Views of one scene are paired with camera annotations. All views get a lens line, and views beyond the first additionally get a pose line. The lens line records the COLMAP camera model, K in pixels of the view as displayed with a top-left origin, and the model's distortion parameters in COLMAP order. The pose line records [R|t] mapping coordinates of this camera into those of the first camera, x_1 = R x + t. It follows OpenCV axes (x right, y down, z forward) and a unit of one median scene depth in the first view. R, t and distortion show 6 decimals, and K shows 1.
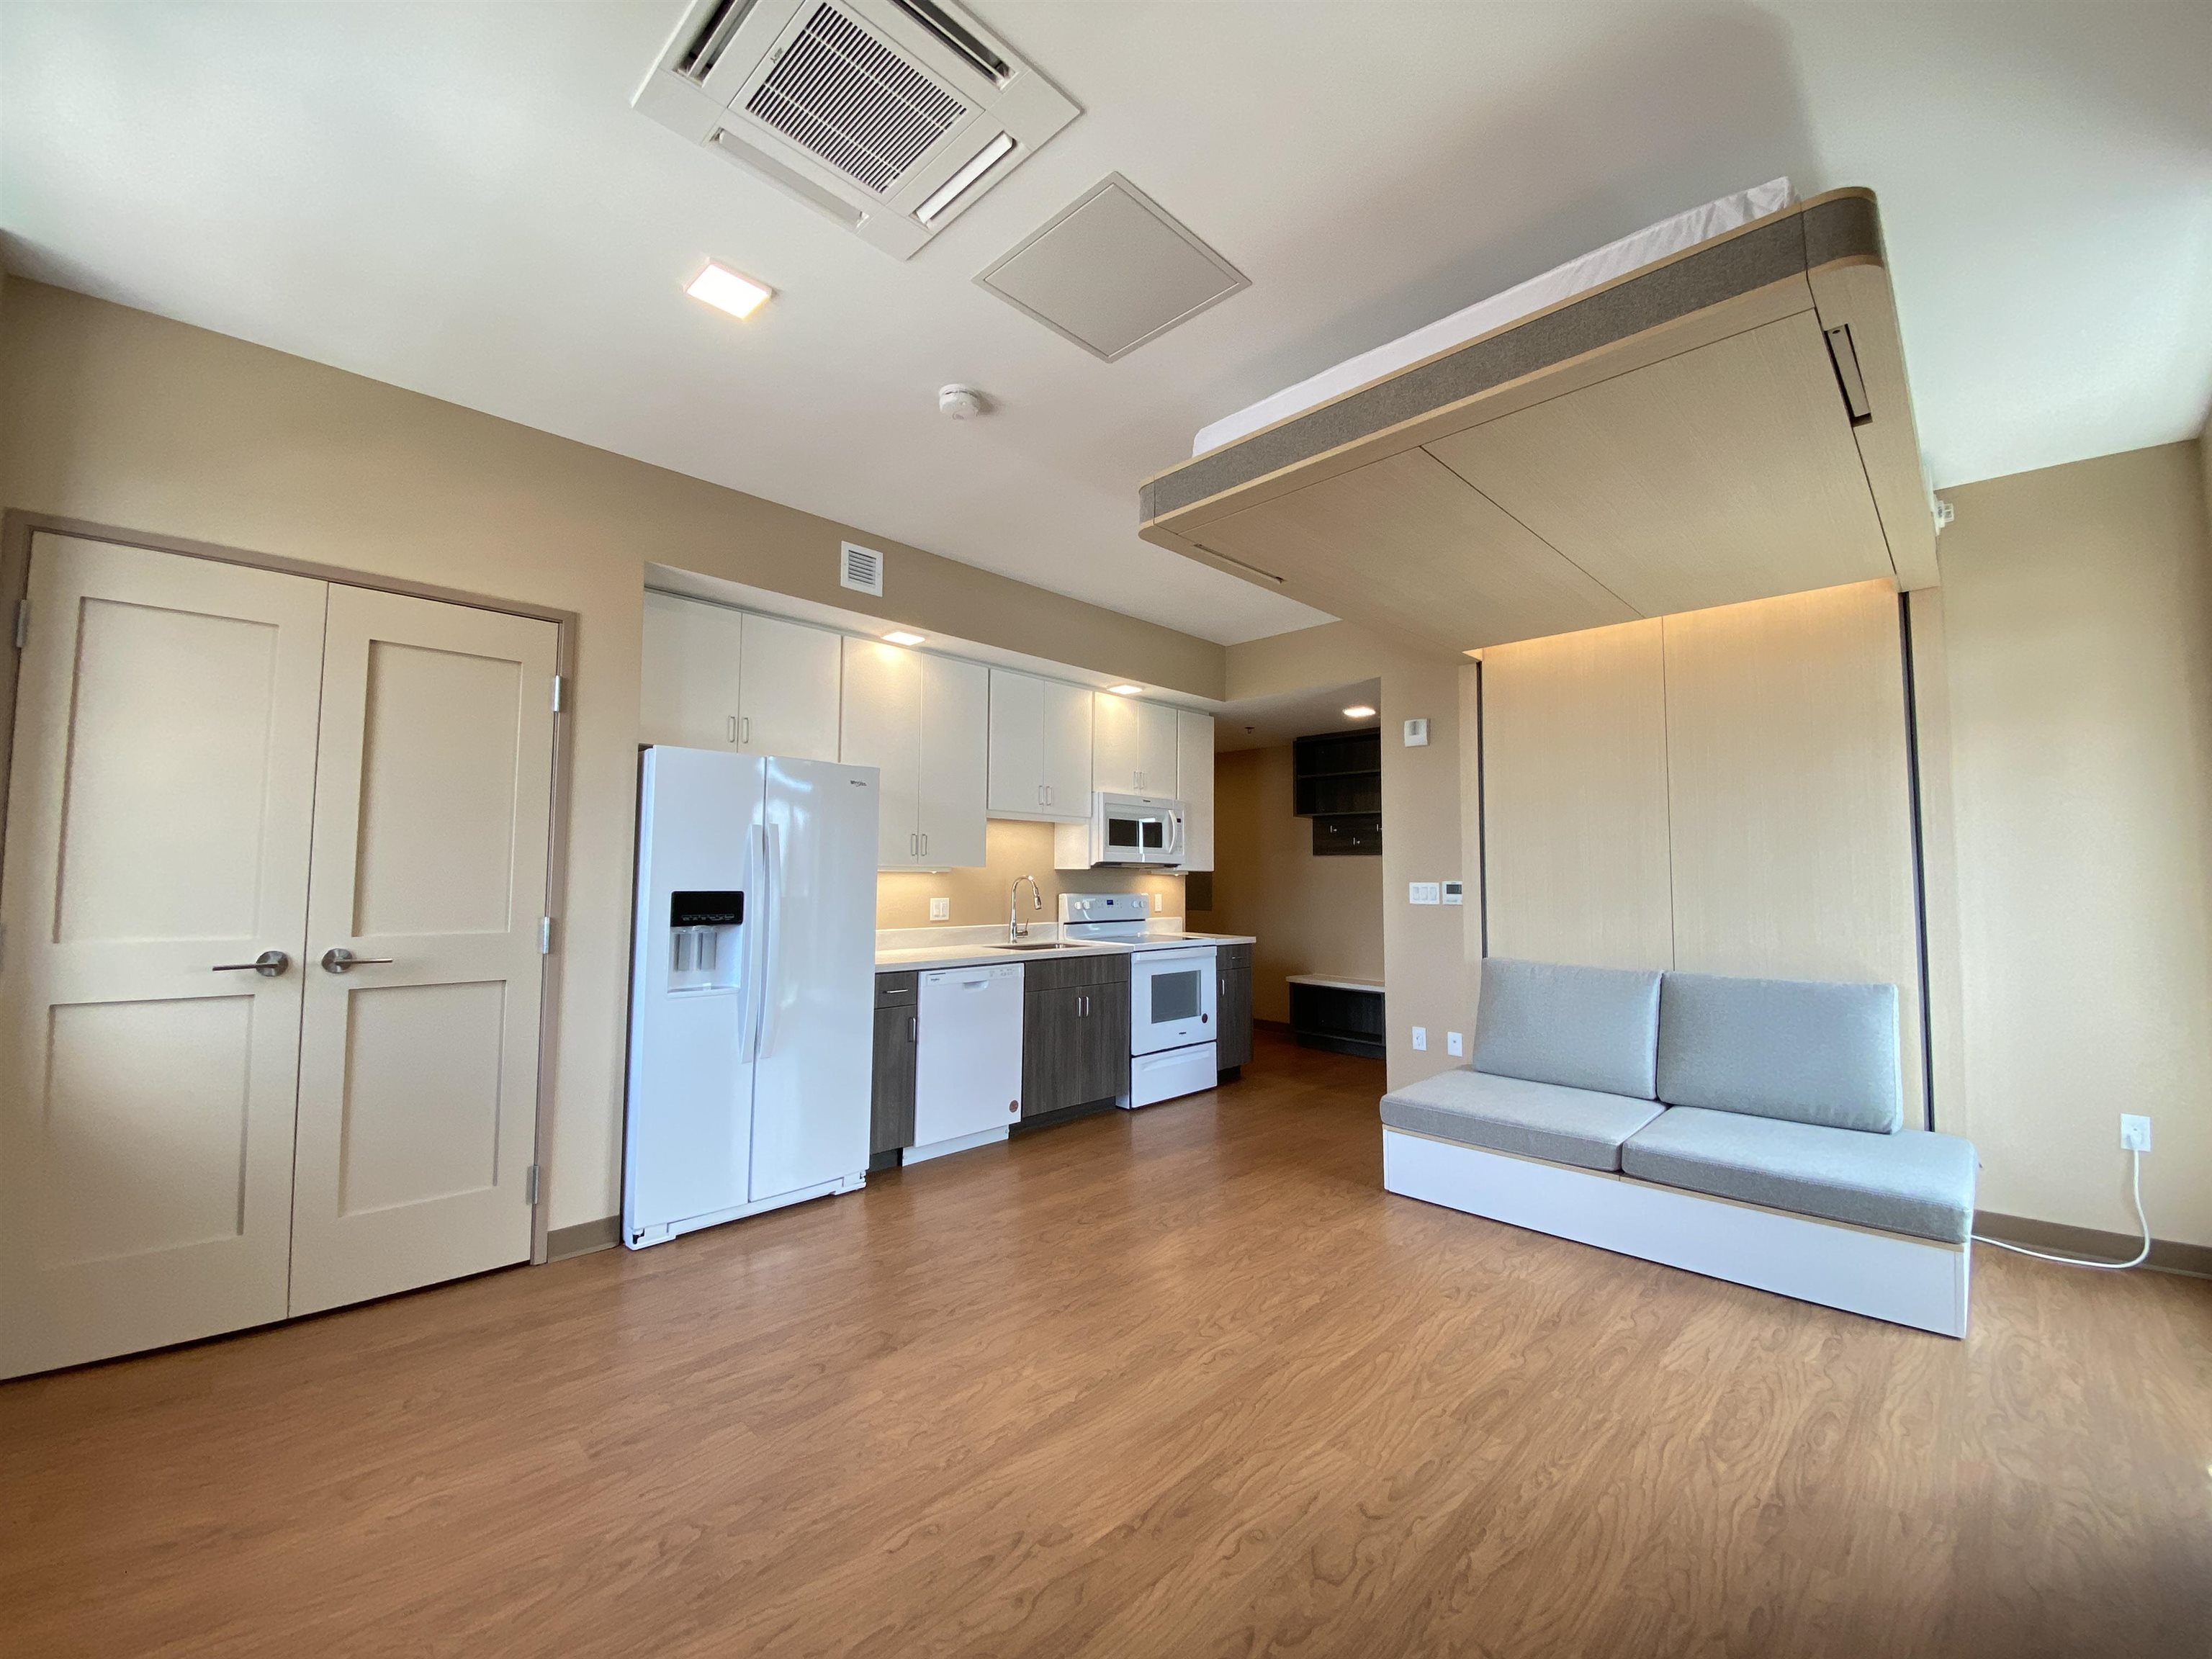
lens RADIAL K [[895.7, 0, 1100.9], [0, 895.7, 807.5], [0, 0, 1]] dist [0.011993, -0.012873]
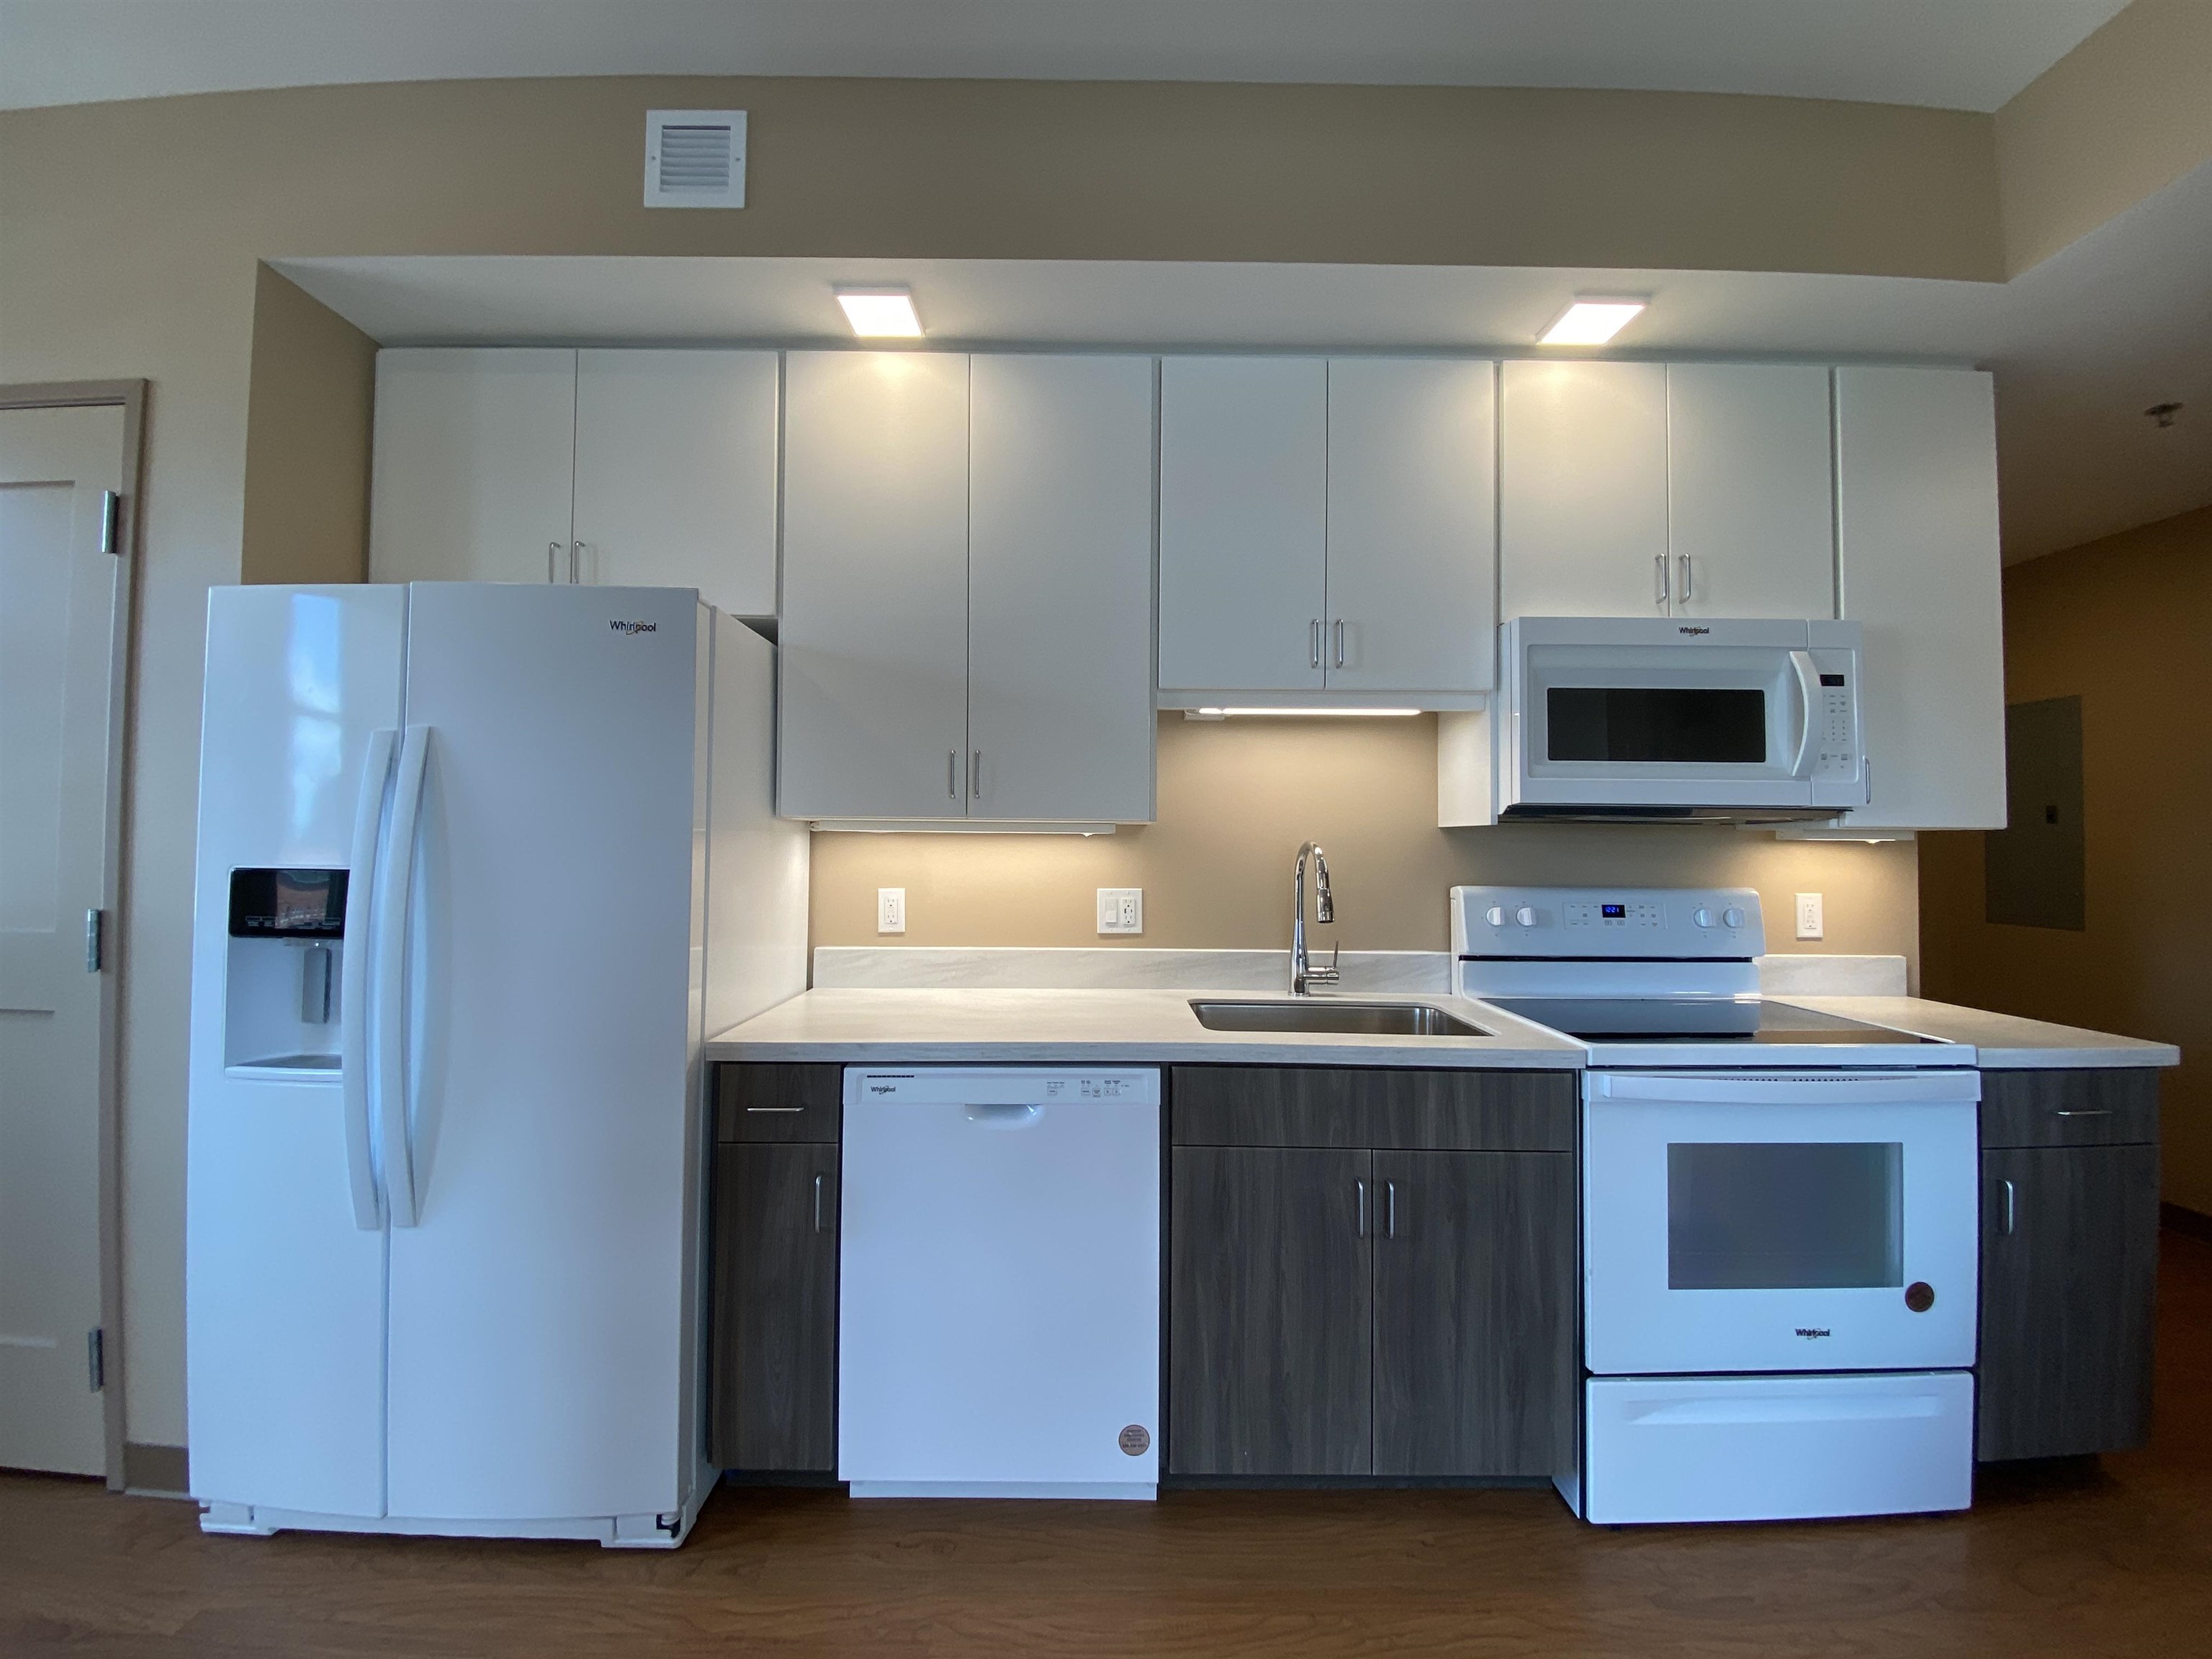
lens RADIAL K [[895.7, 0, 1087.8], [0, 895.7, 822.3], [0, 0, 1]] dist [0.011993, -0.012873]
pose [[0.705392, -0.018439, -0.708577, 0.194071], [0.051741, 0.998334, 0.025529, 0.067986], [0.706926, -0.054670, 0.705171, 0.843963]]
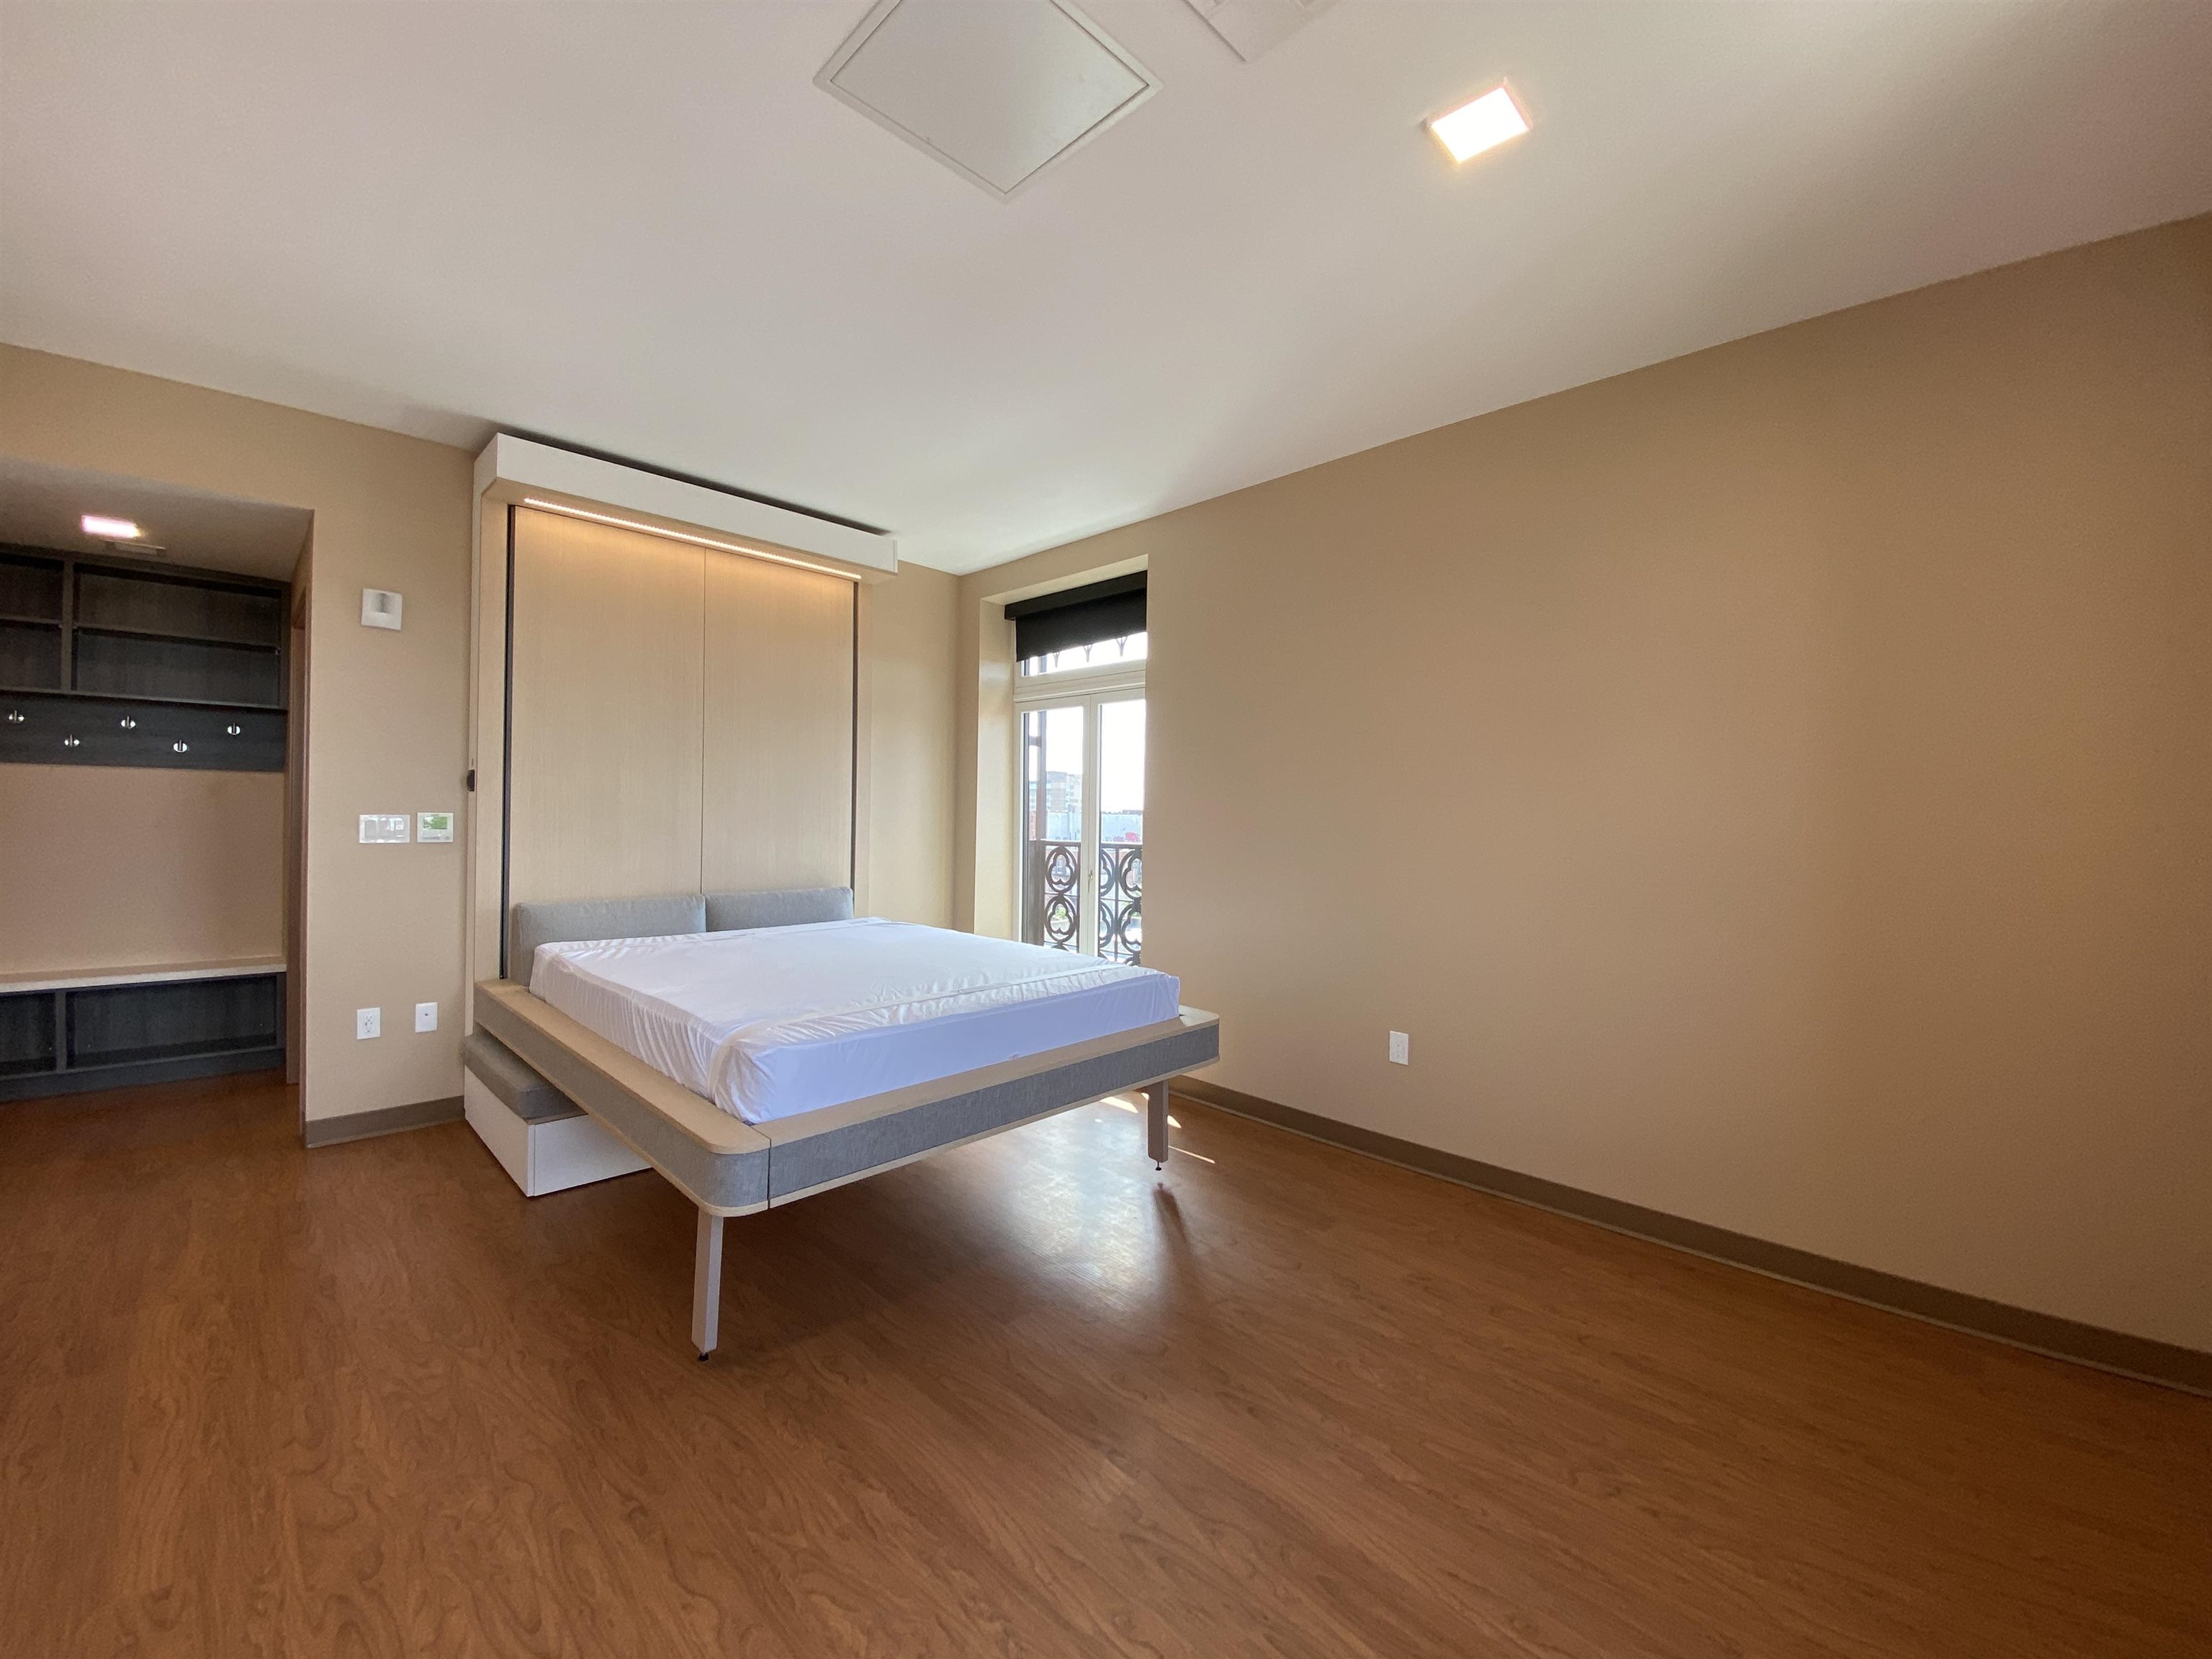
lens RADIAL K [[895.7, 0, 1095.4], [0, 895.7, 807.1], [0, 0, 1]] dist [0.011993, -0.012873]
pose [[0.013153, 0.002306, 0.999911, -0.483716], [-0.094386, 0.995535, -0.001054, 0.029333], [-0.995449, -0.094364, 0.013312, 0.515664]]
